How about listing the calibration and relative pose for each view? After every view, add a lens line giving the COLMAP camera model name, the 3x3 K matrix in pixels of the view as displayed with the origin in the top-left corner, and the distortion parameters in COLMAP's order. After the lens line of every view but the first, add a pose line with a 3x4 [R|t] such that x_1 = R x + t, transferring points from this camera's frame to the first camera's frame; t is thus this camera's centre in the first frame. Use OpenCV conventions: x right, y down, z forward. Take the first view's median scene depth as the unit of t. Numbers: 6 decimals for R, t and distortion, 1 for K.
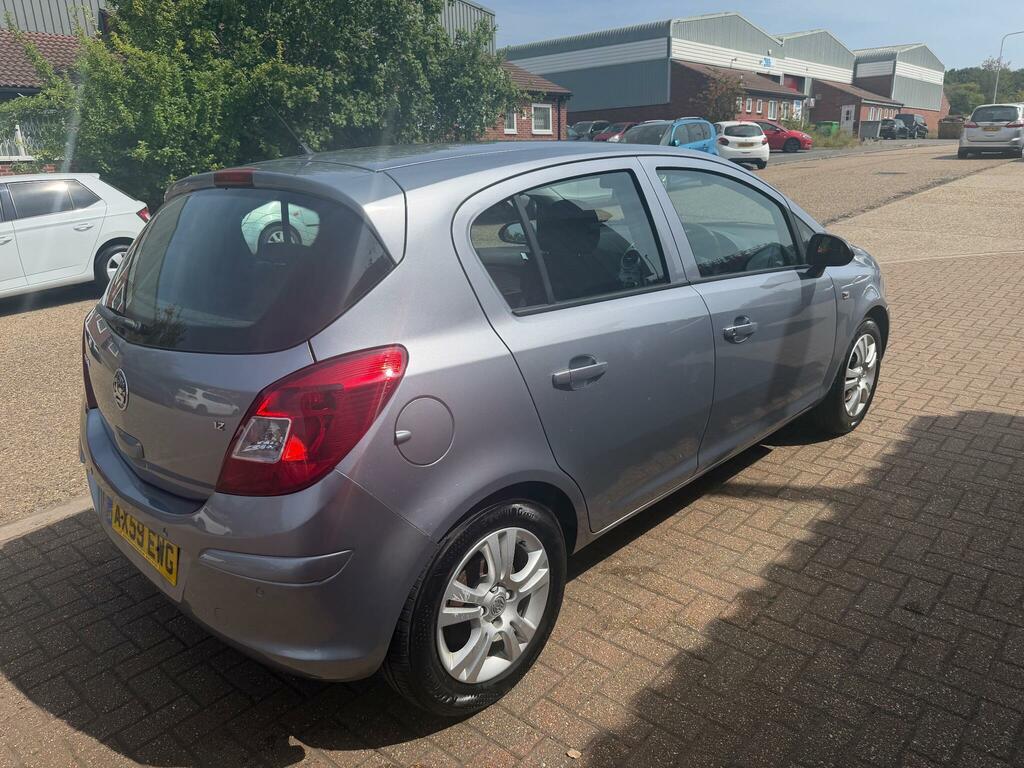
lens RADIAL K [[756.0, 0, 512.0], [0, 756.0, 384.0], [0, 0, 1]] dist [-0.013050, -0.011483]
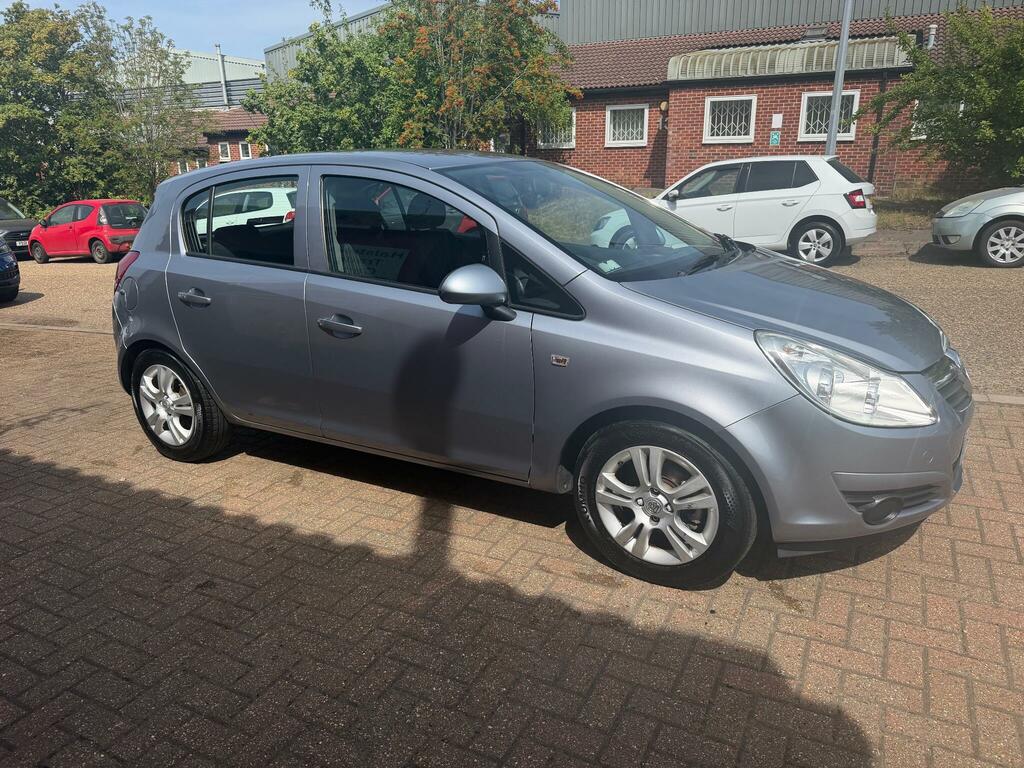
lens RADIAL K [[757.1, 0, 512.0], [0, 757.1, 384.0], [0, 0, 1]] dist [0.031087, -0.001782]
pose [[0.220251, 0.302928, -0.927213, 1.225992], [-0.271185, 0.932099, 0.240106, -0.285773], [0.936989, 0.198562, 0.287445, 0.803326]]
